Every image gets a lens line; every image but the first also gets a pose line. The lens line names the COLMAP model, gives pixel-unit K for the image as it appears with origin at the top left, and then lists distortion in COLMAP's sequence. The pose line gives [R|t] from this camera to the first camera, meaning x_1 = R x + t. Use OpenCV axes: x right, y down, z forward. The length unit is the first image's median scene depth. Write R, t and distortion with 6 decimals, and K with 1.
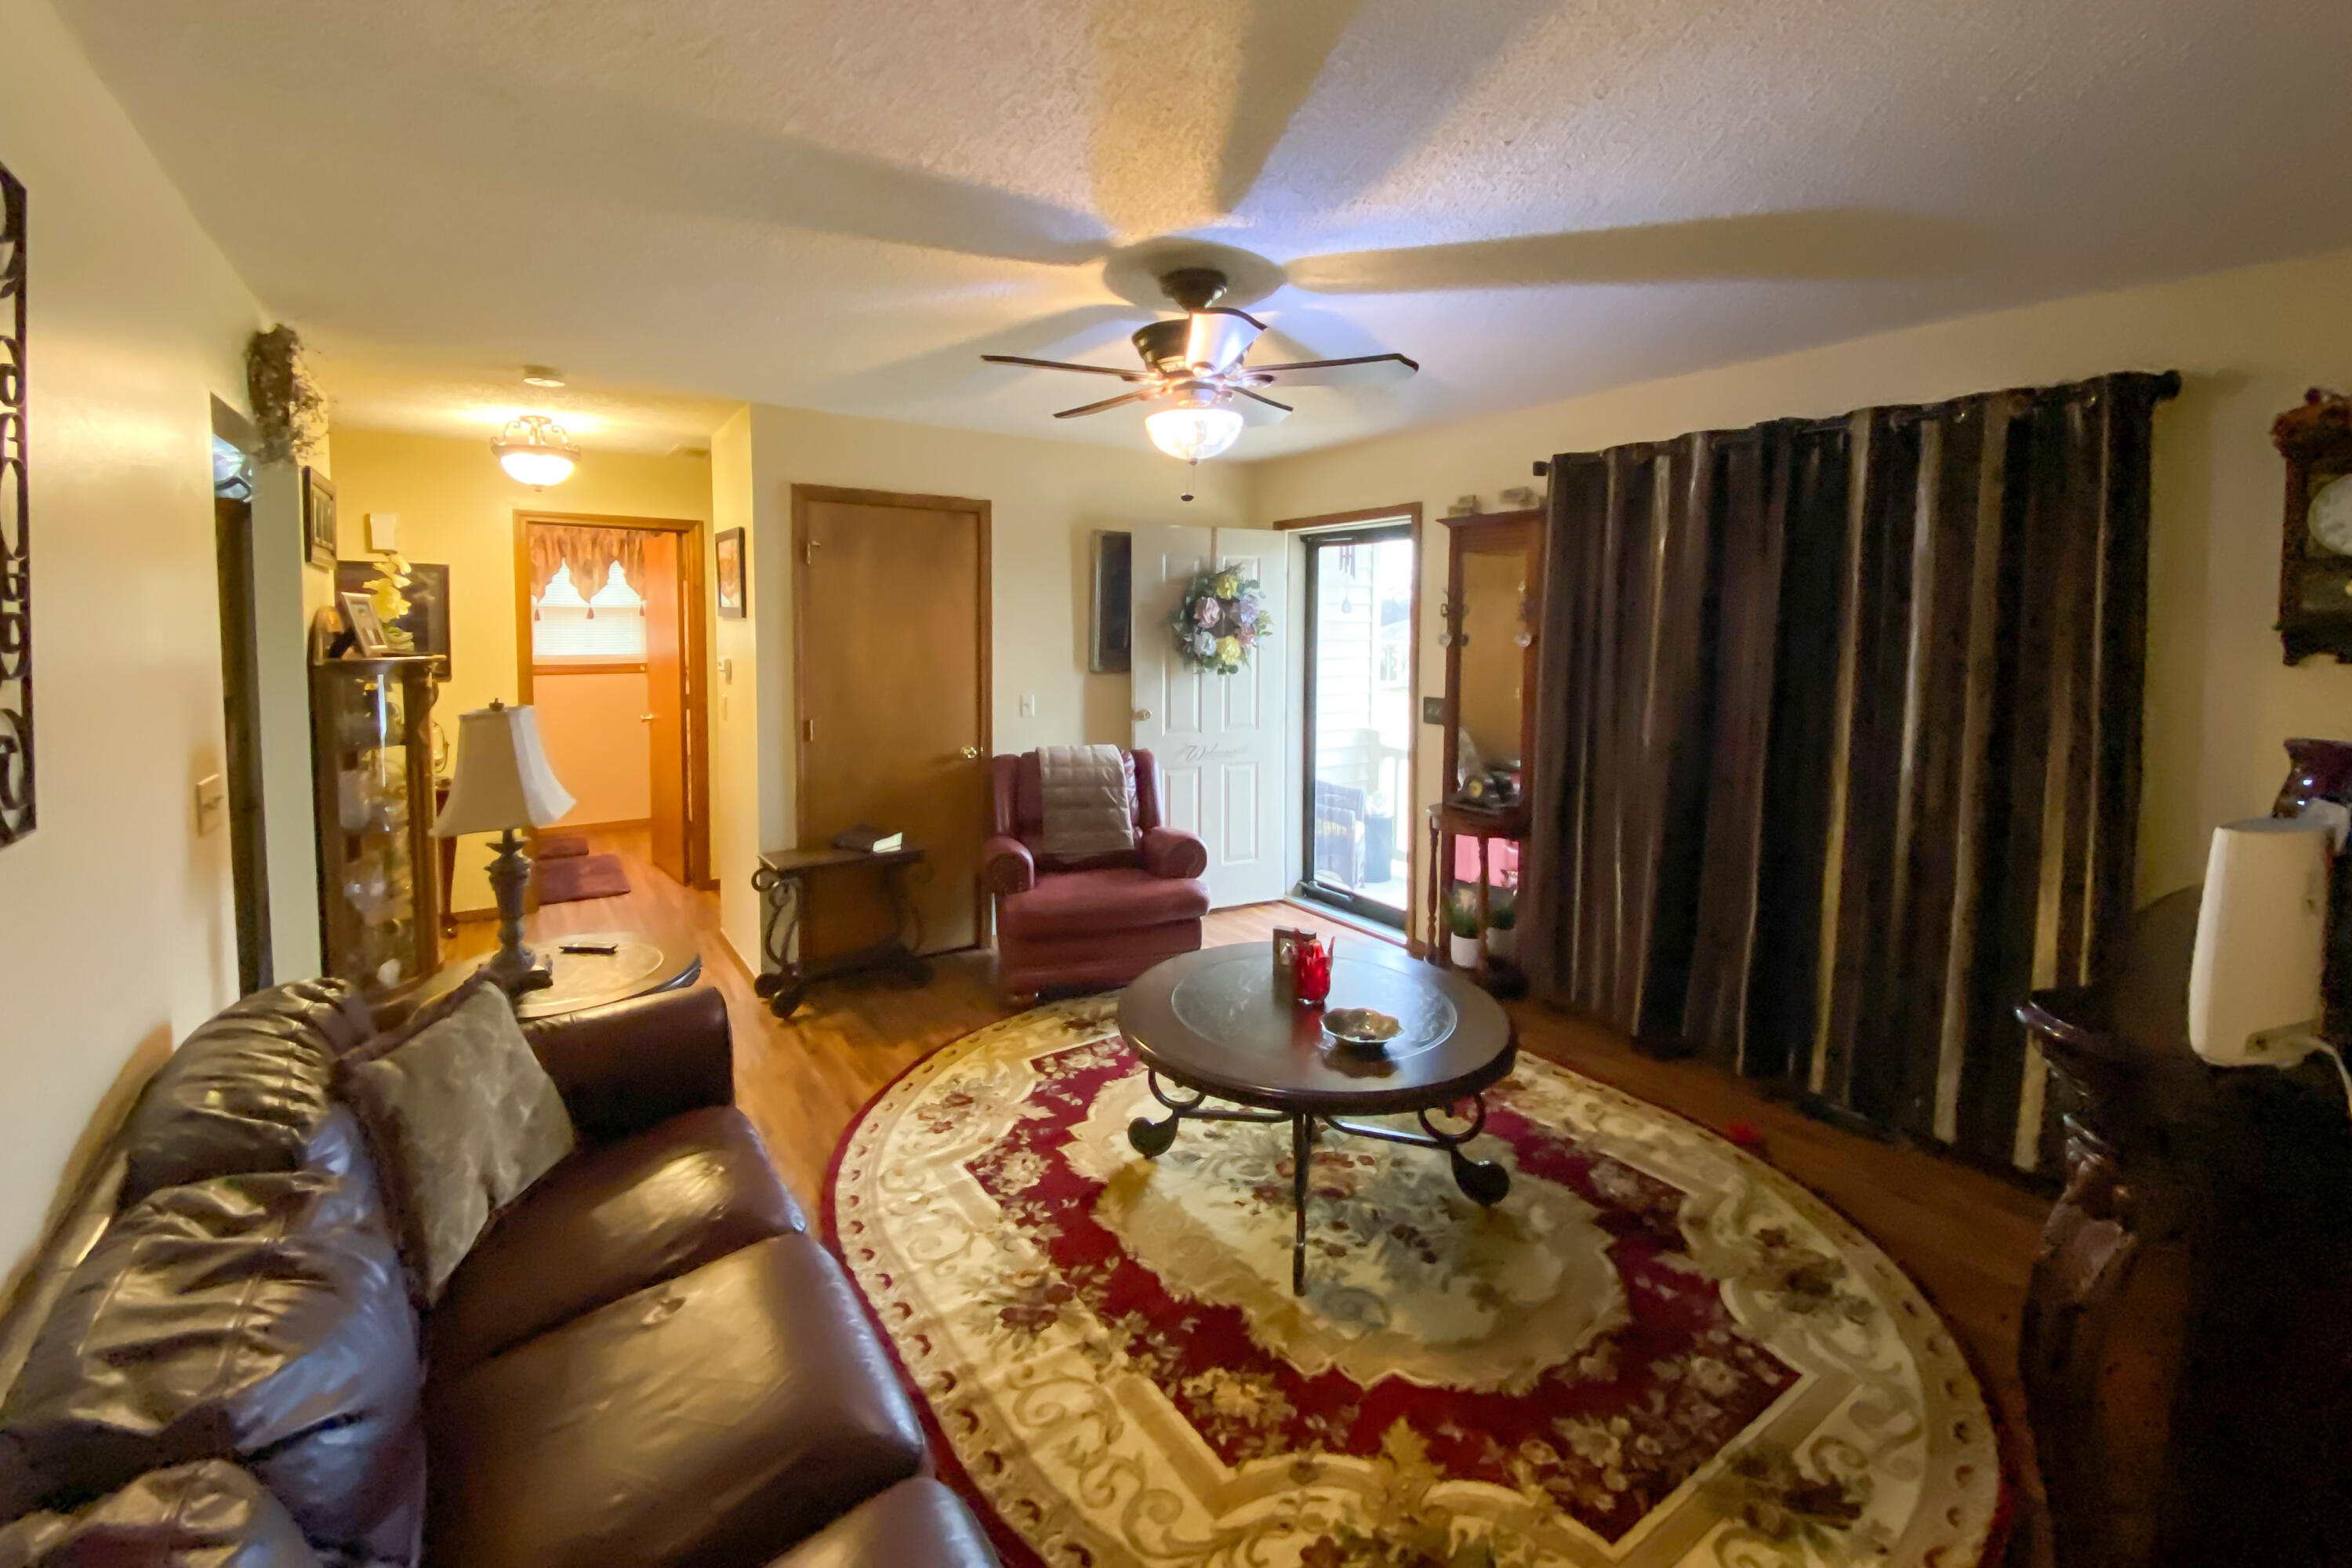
lens RADIAL K [[975.5, 0, 1164.7], [0, 975.5, 676.1], [0, 0, 1]] dist [0.031951, -0.018326]
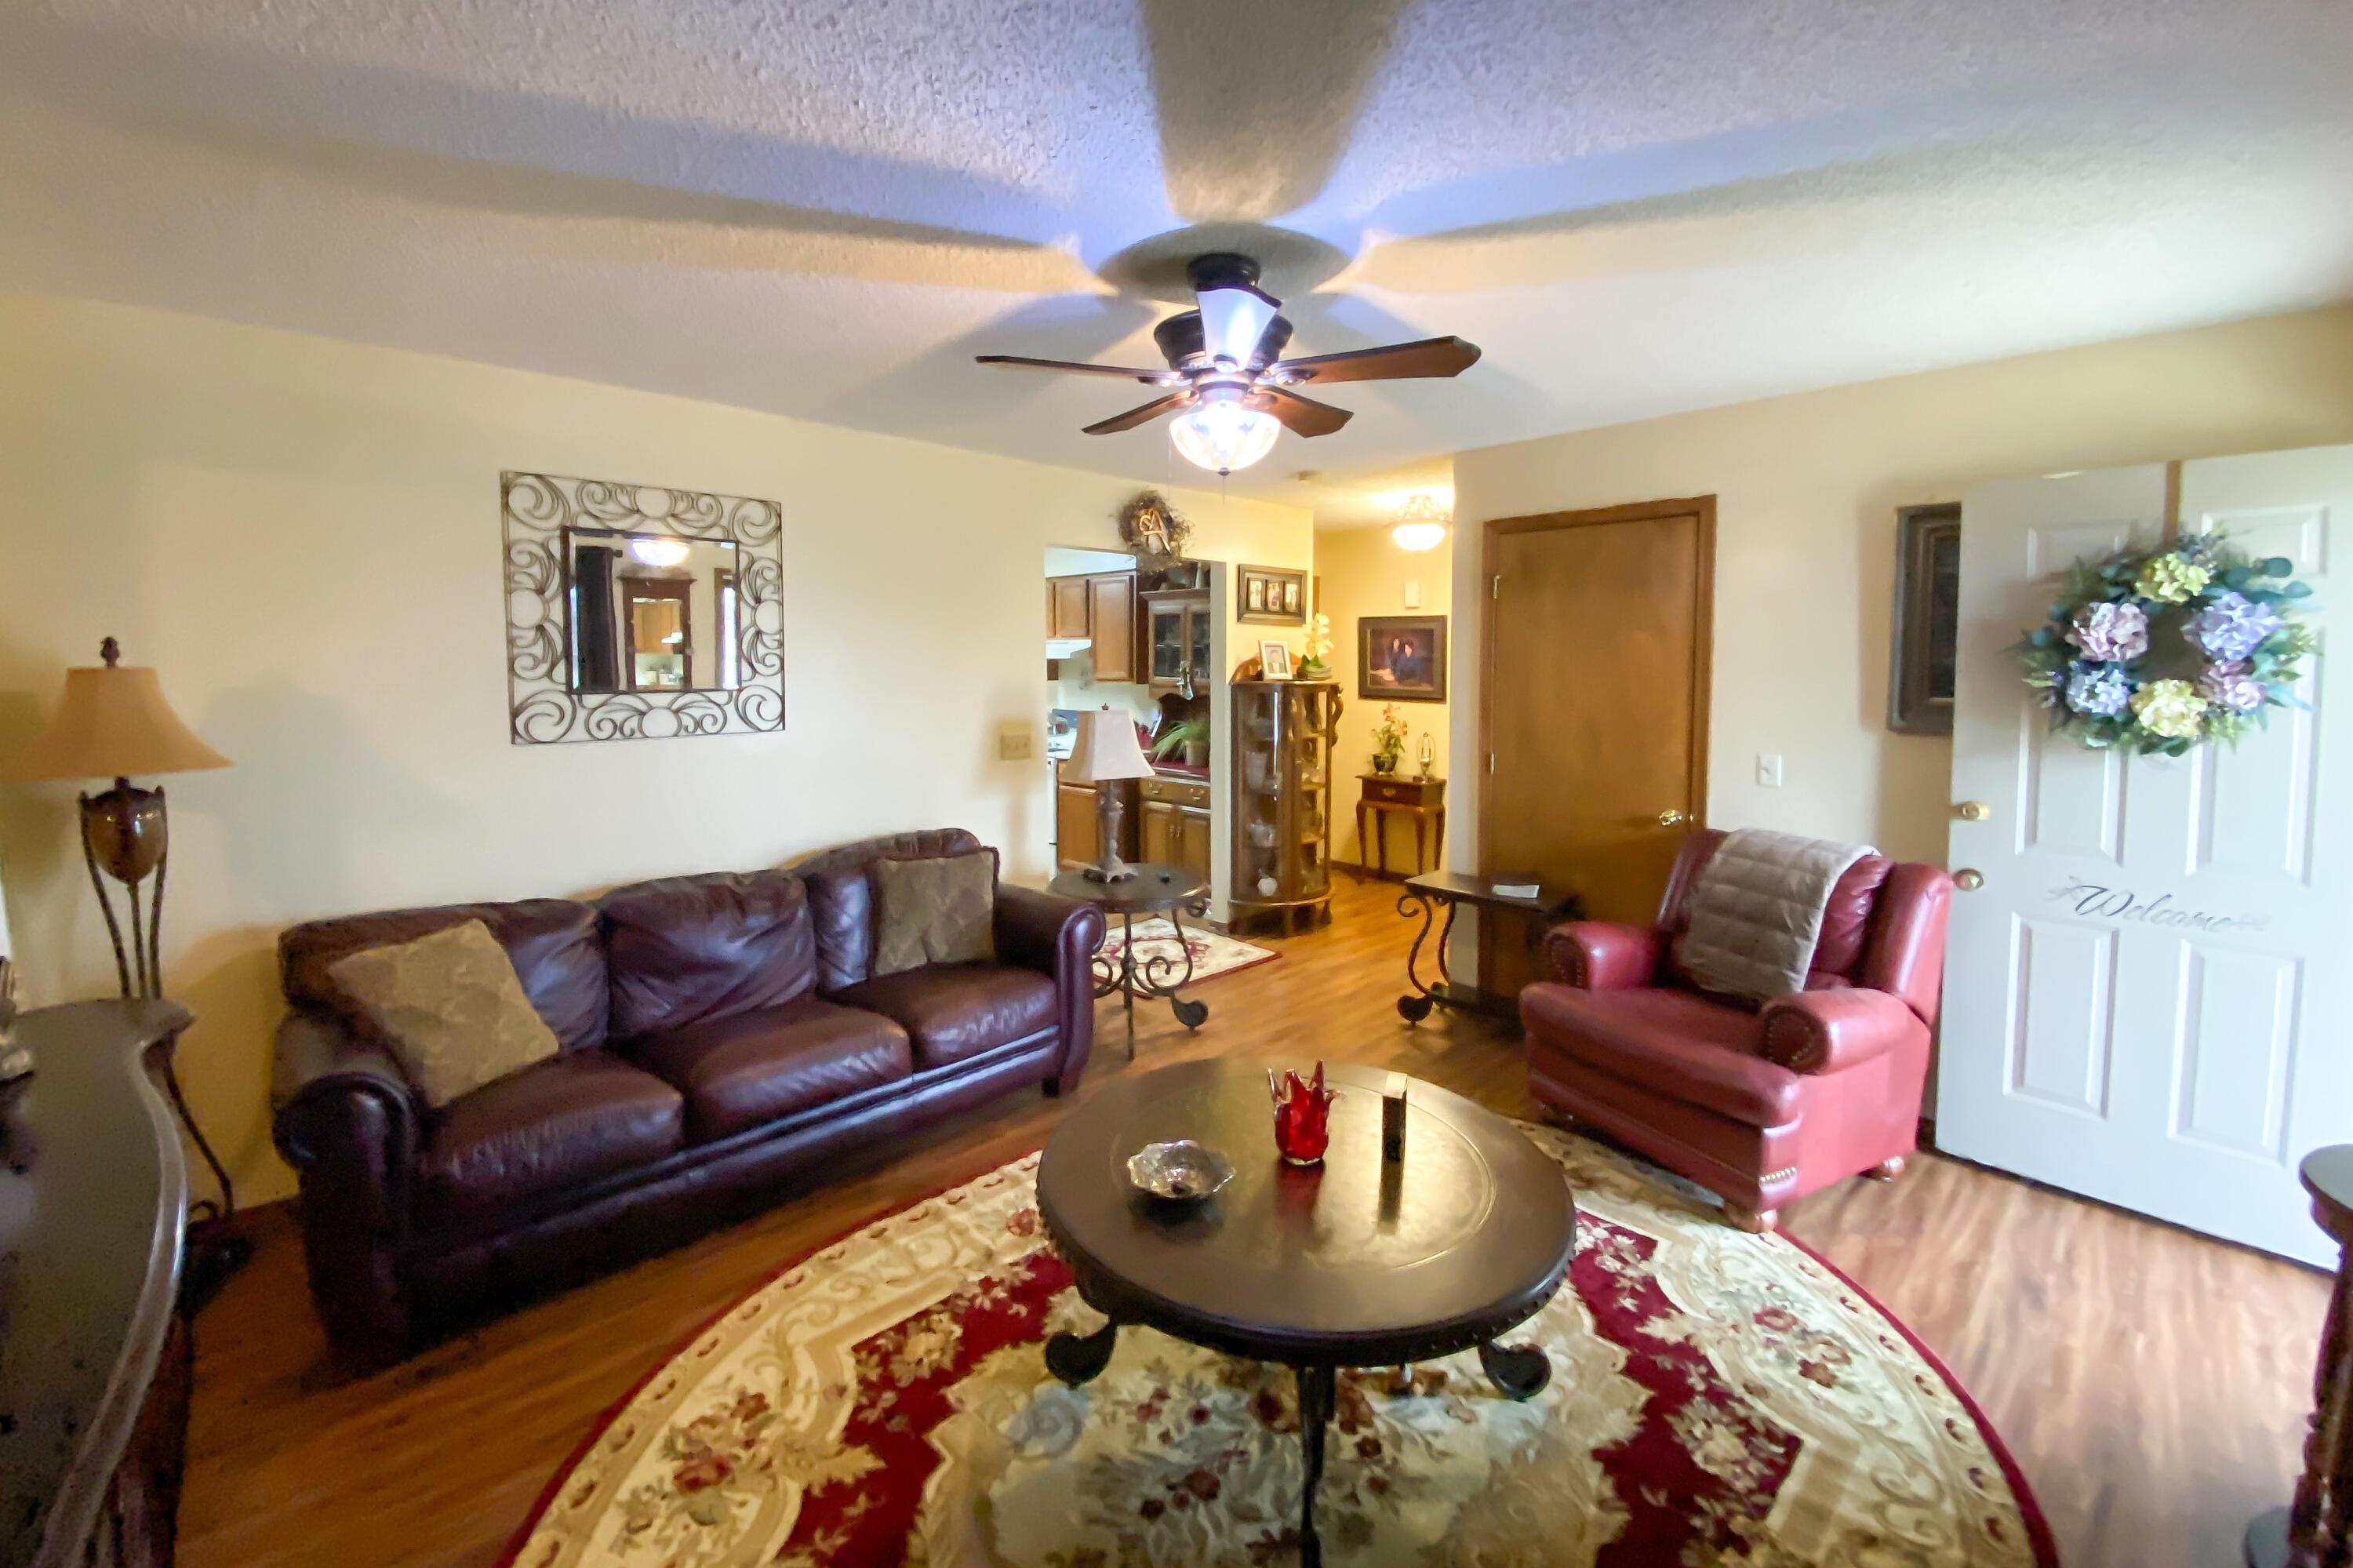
lens RADIAL K [[974.1, 0, 1169.9], [0, 974.1, 720.7], [0, 0, 1]] dist [0.036039, -0.015664]
pose [[0.175464, 0.056797, -0.982846, 0.867403], [-0.053188, 0.997423, 0.048144, -0.031623], [0.983048, 0.043829, 0.178033, 0.767152]]
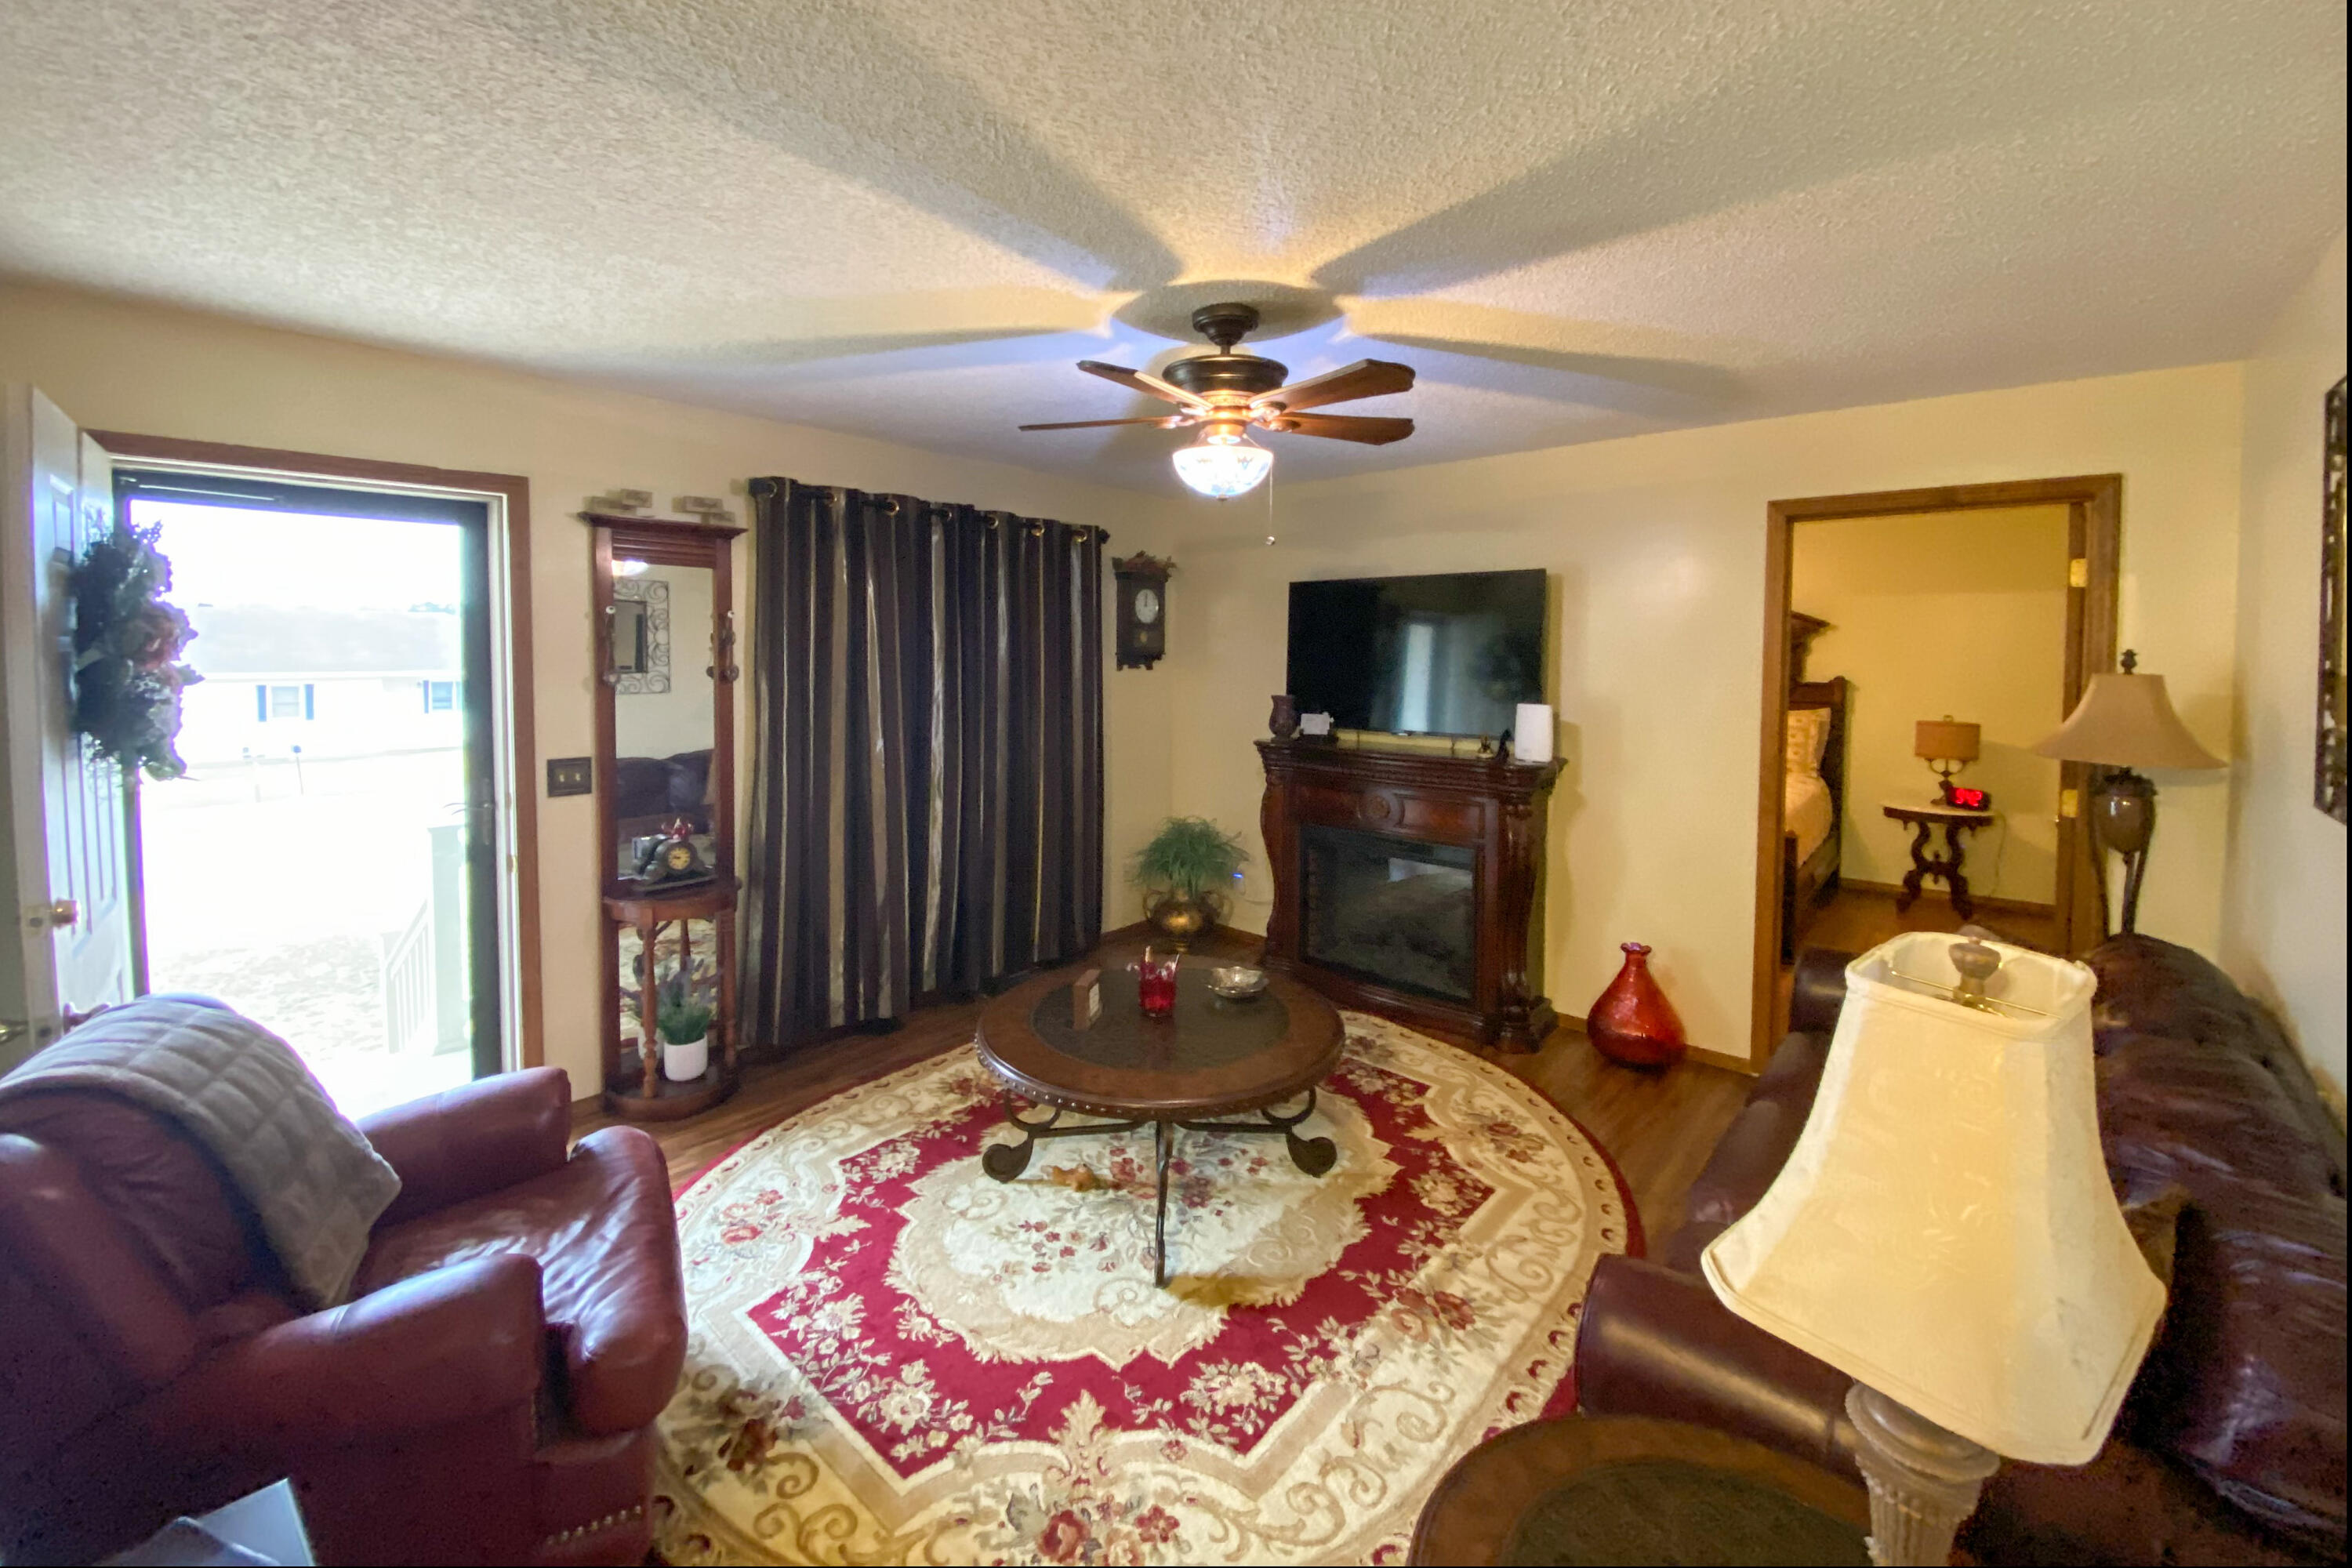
lens RADIAL K [[975.5, 0, 1164.7], [0, 975.5, 676.1], [0, 0, 1]] dist [0.031951, -0.018326]
pose [[-0.246553, -0.036543, 0.968440, -0.885484], [0.050146, 0.997469, 0.050405, -0.088669], [-0.967831, 0.060991, -0.244097, 1.252393]]
